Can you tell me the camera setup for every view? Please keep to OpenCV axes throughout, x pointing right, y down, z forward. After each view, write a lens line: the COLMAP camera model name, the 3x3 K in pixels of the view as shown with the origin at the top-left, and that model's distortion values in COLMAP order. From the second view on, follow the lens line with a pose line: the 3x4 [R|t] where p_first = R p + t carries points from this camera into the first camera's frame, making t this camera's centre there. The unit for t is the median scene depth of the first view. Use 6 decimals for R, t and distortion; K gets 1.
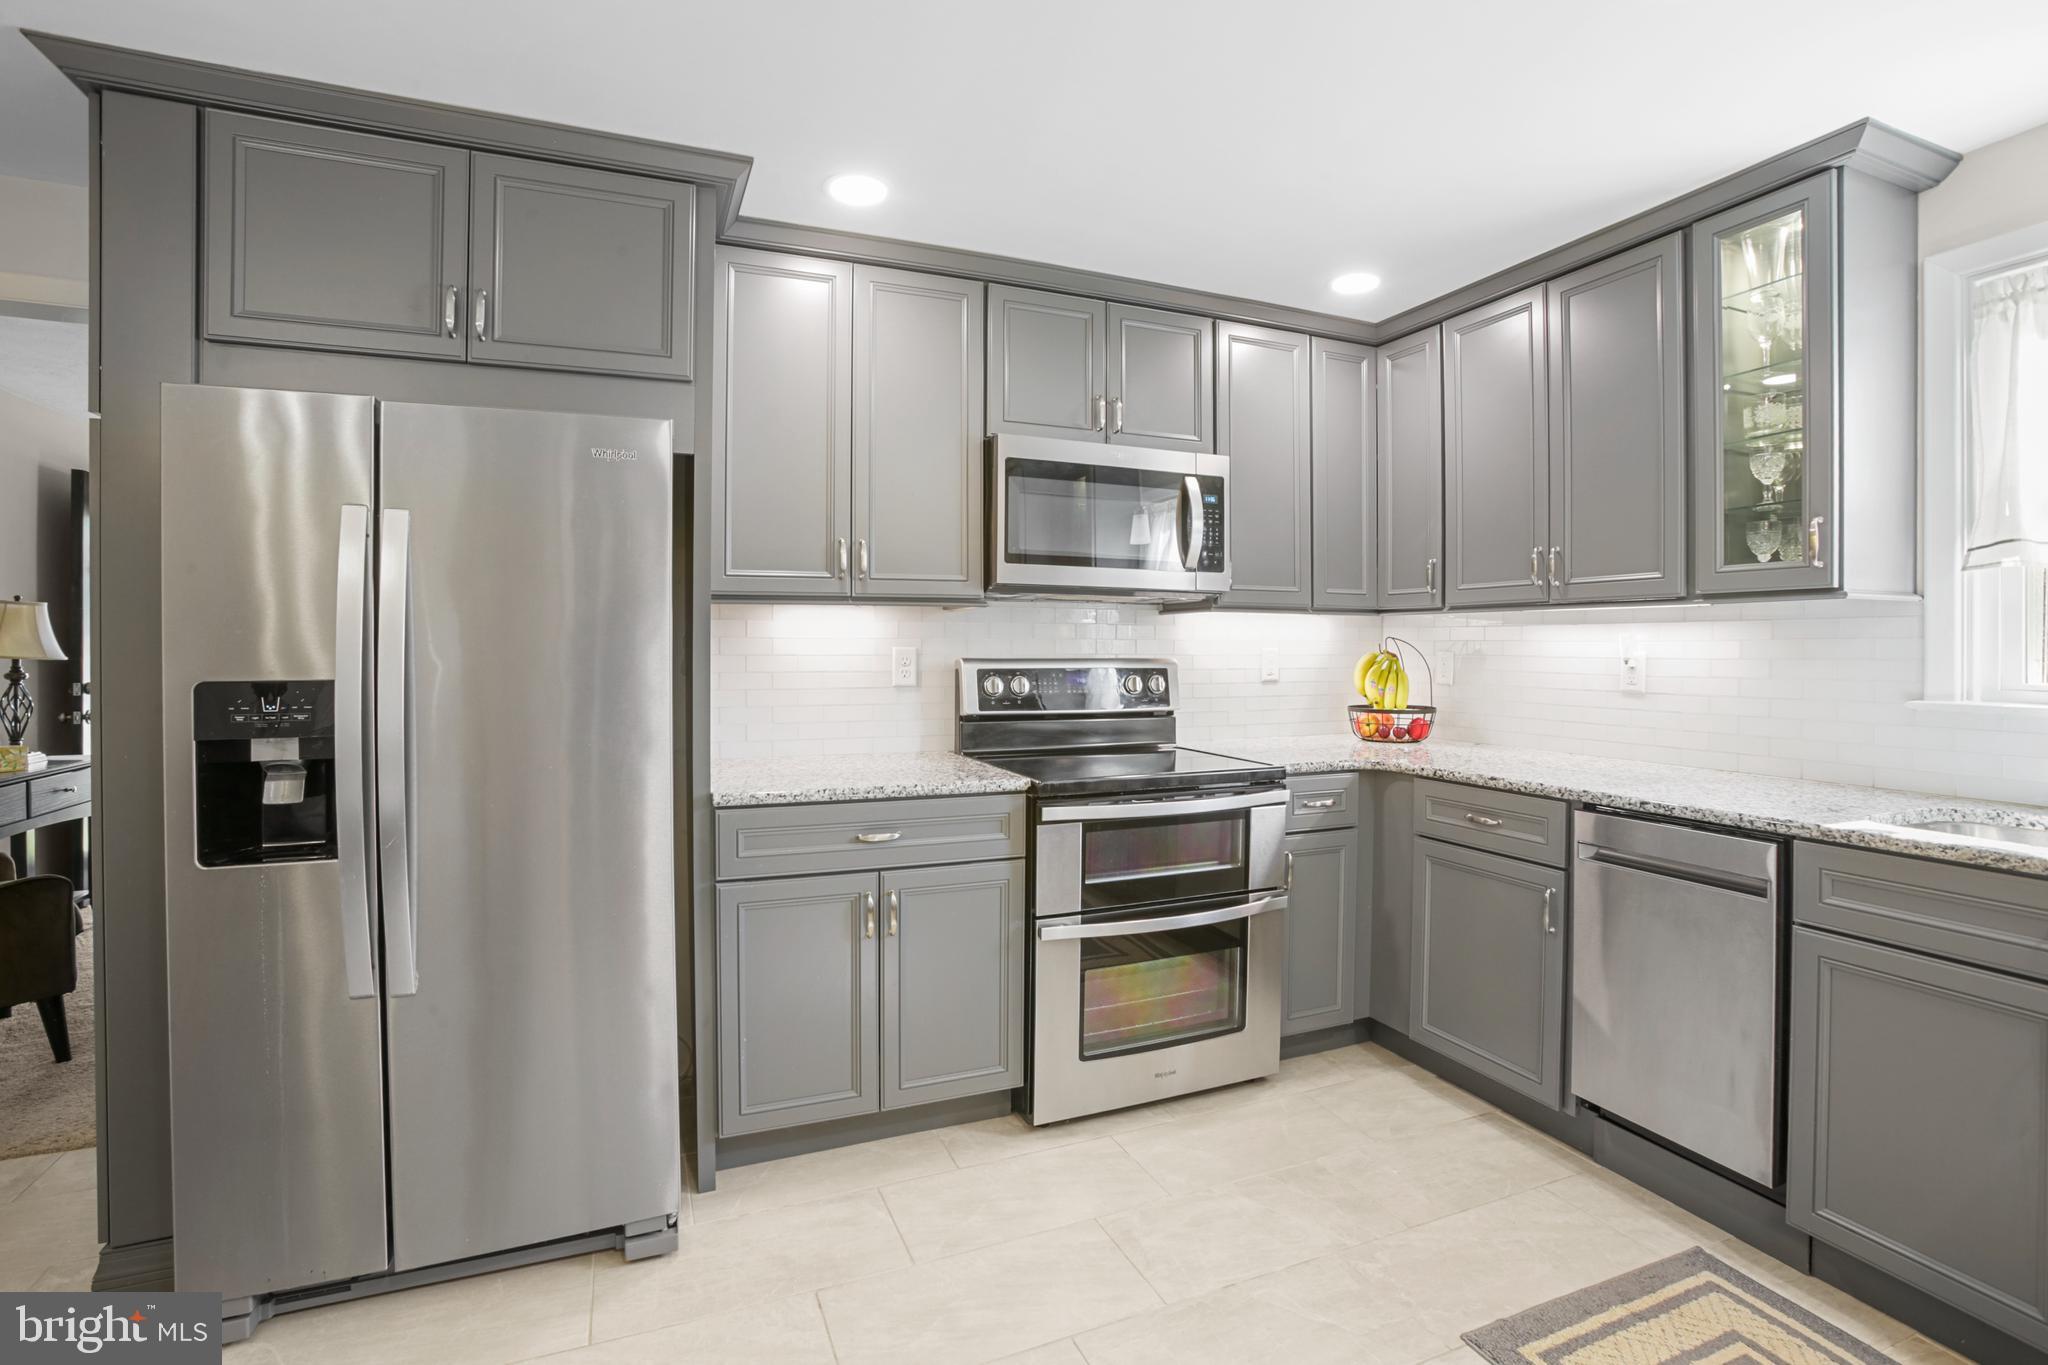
lens RADIAL K [[964.9, 0, 1030.6], [0, 964.9, 643.0], [0, 0, 1]] dist [-0.070646, 0.029160]
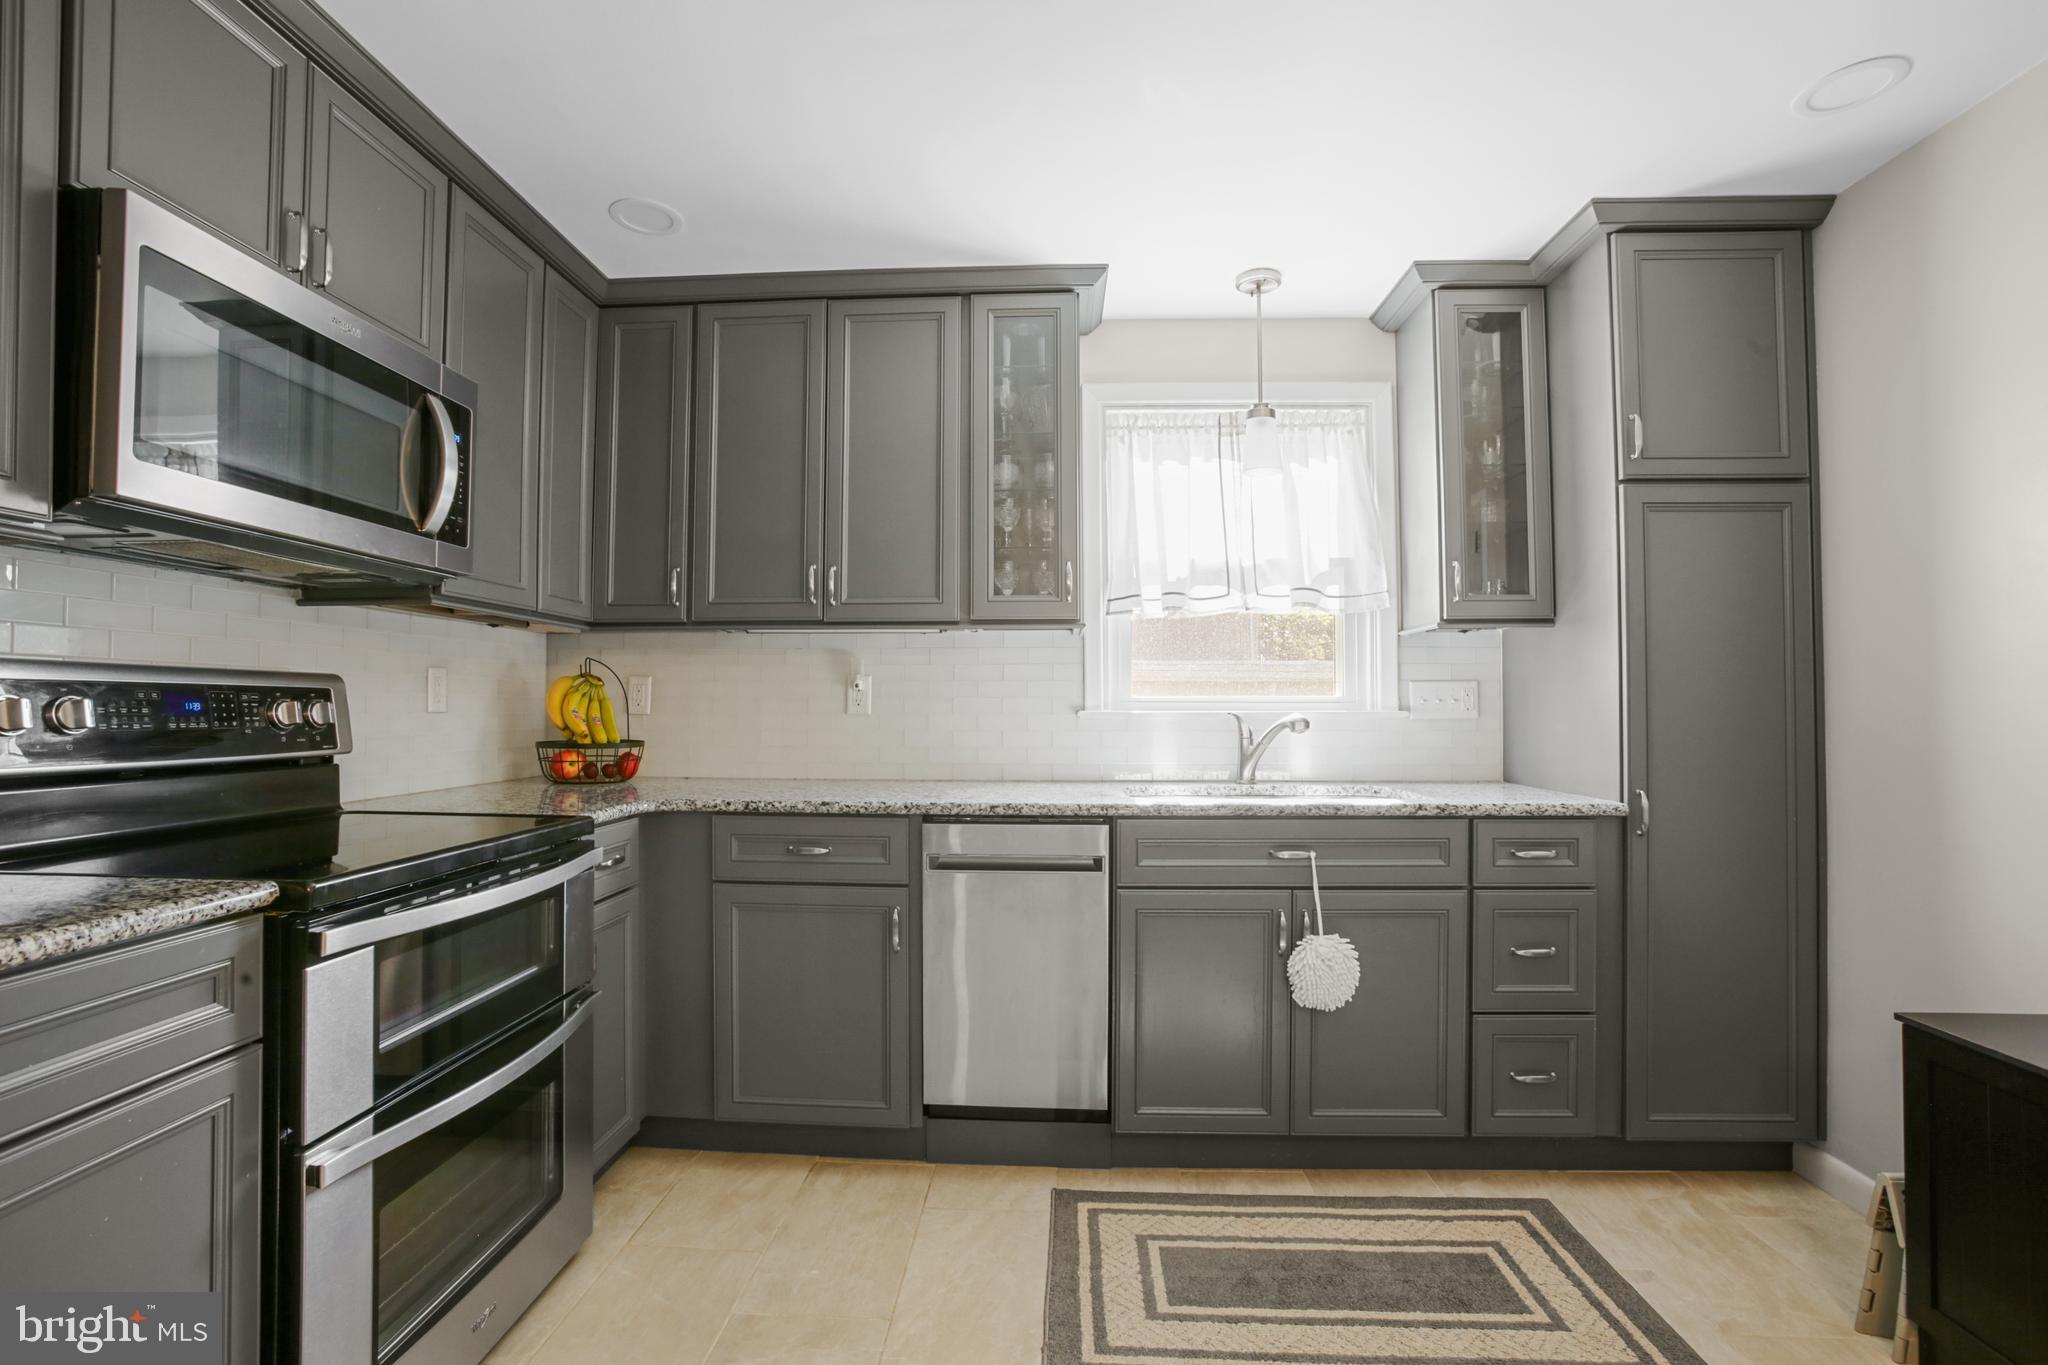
lens RADIAL K [[945.9, 0, 1024.0], [0, 945.9, 682.5], [0, 0, 1]] dist [-0.075044, 0.033594]
pose [[0.433510, 0.020700, 0.900911, -0.268035], [-0.002780, 0.999762, -0.021633, 0.044587], [-0.901144, 0.006874, 0.433465, 0.432985]]
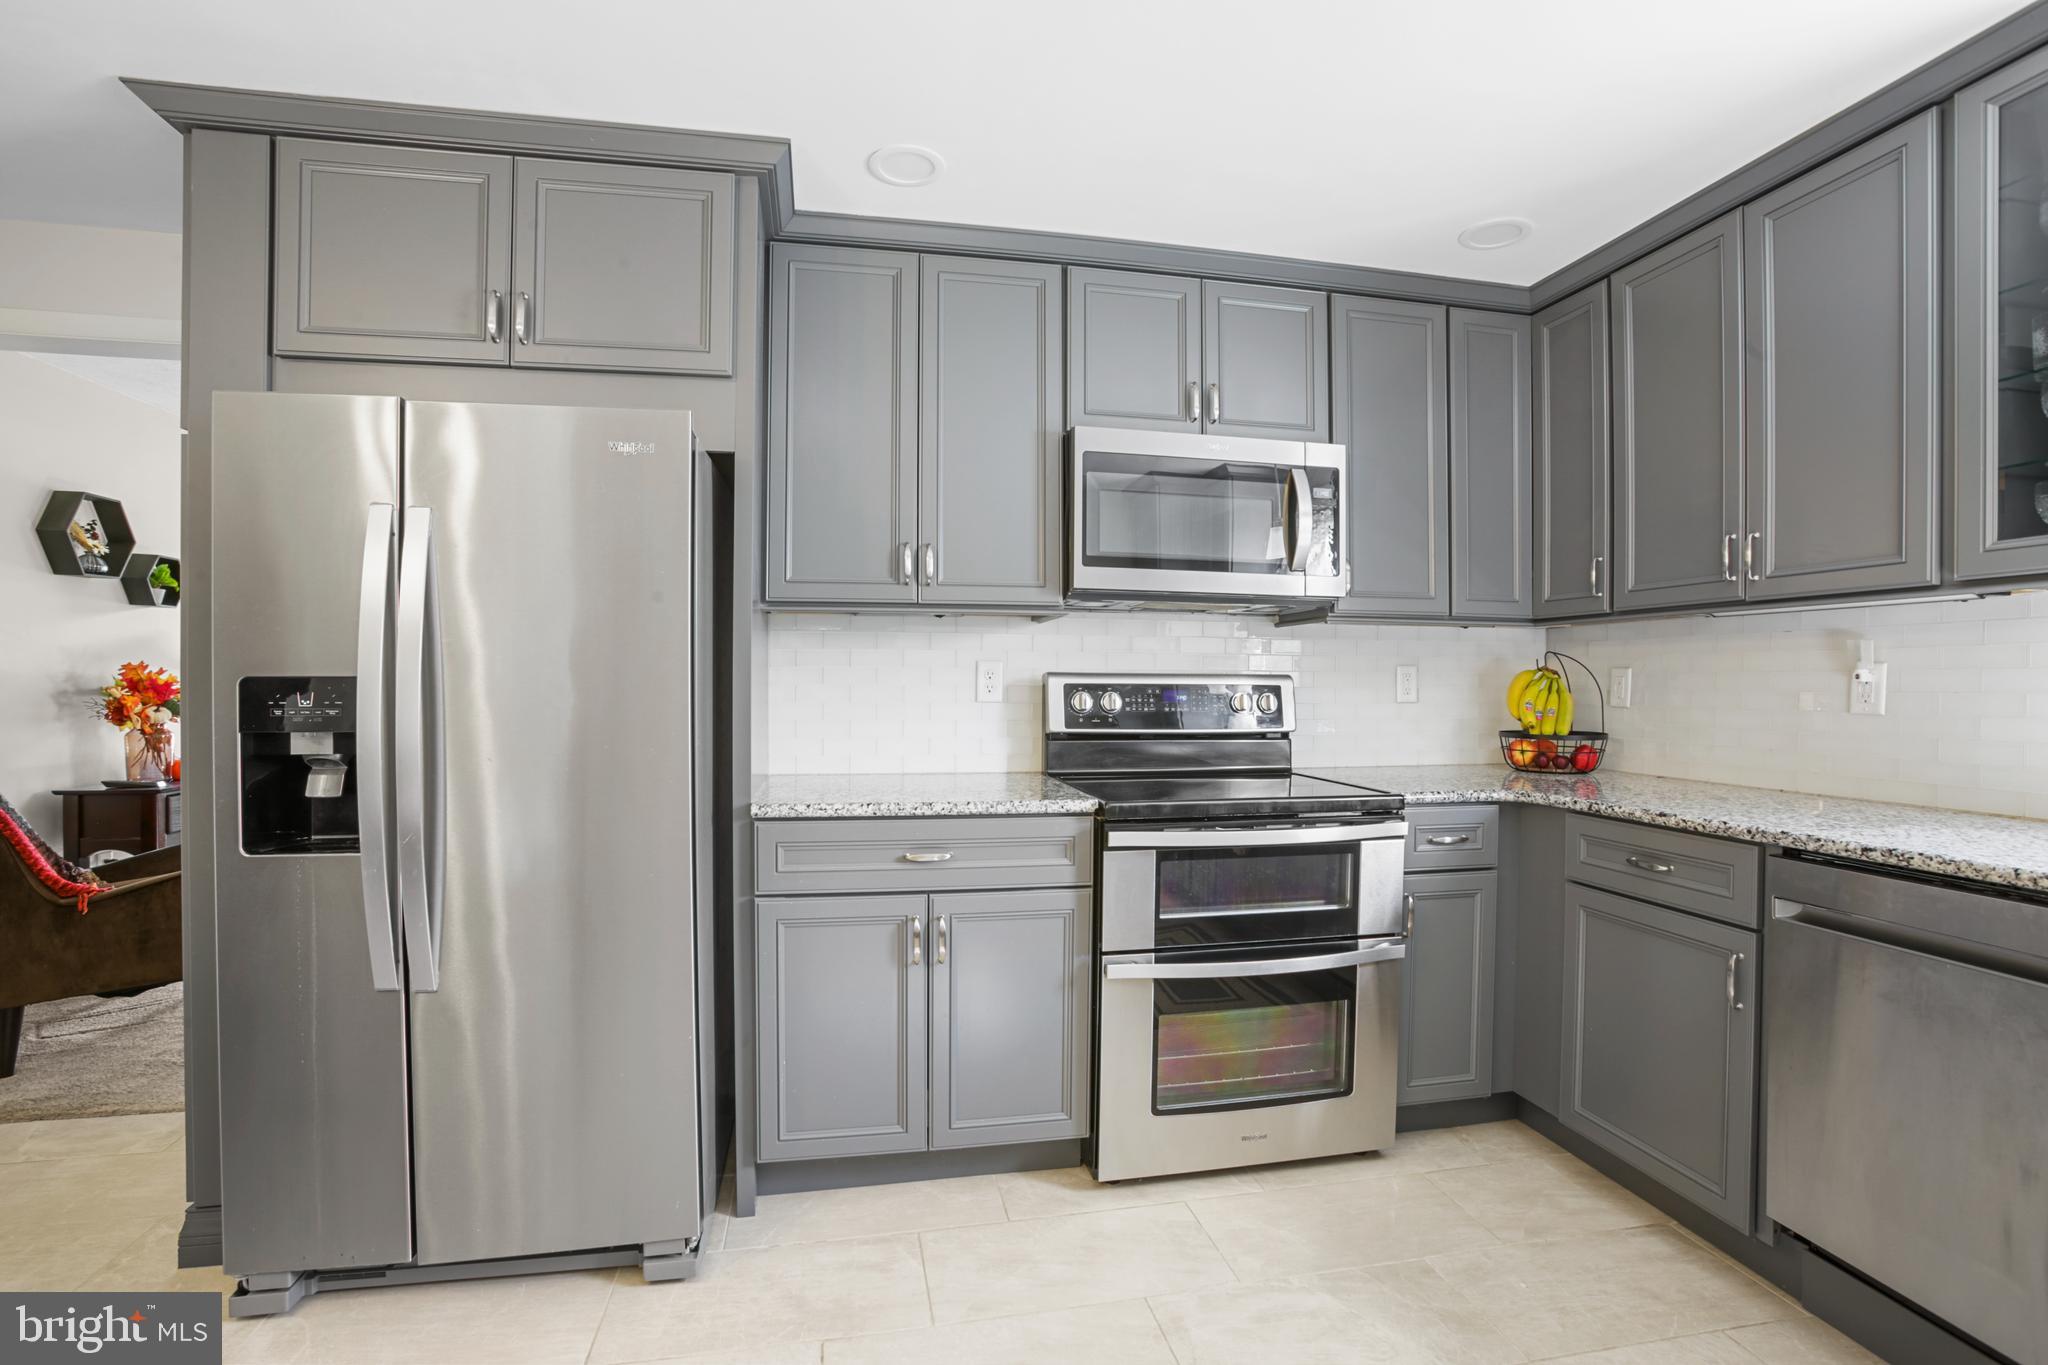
lens RADIAL K [[945.9, 0, 1024.0], [0, 945.9, 682.5], [0, 0, 1]] dist [-0.075044, 0.033594]
pose [[0.979157, 0.002305, -0.203094, 0.111819], [-0.002016, 0.999997, 0.001629, 0.029505], [0.203097, -0.001185, 0.979158, 0.116808]]
